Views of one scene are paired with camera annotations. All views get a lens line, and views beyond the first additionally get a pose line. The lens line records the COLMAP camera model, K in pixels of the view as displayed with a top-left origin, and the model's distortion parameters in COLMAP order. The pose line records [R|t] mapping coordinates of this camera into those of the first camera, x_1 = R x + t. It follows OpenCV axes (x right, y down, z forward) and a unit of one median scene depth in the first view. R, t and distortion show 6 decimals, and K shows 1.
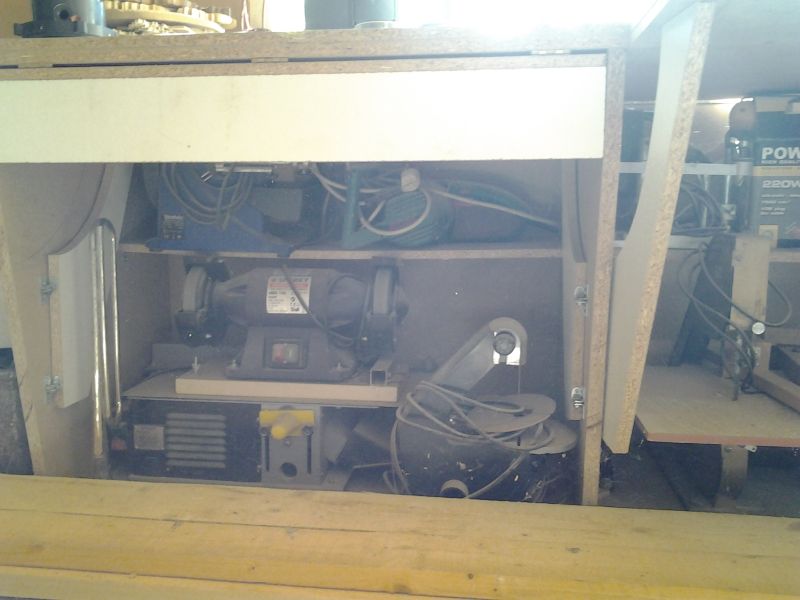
lens RADIAL K [[770.0, 0, 387.6], [0, 770.0, 301.9], [0, 0, 1]] dist [0.053059, -0.119159]
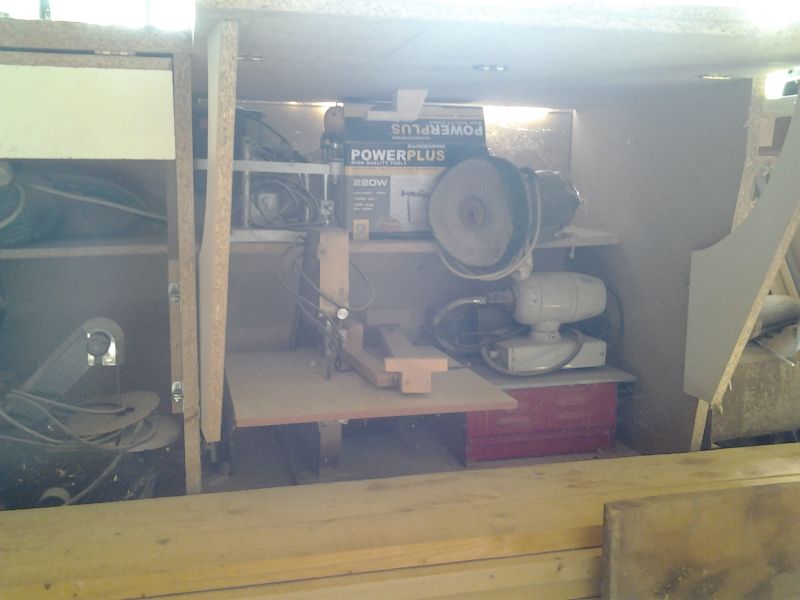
lens RADIAL K [[770.0, 0, 387.6], [0, 770.0, 301.9], [0, 0, 1]] dist [0.053059, -0.119159]
pose [[0.926923, -0.050528, 0.371833, 0.127428], [0.043100, 0.998671, 0.028268, -0.011958], [-0.372767, -0.010176, 0.927869, -0.054499]]
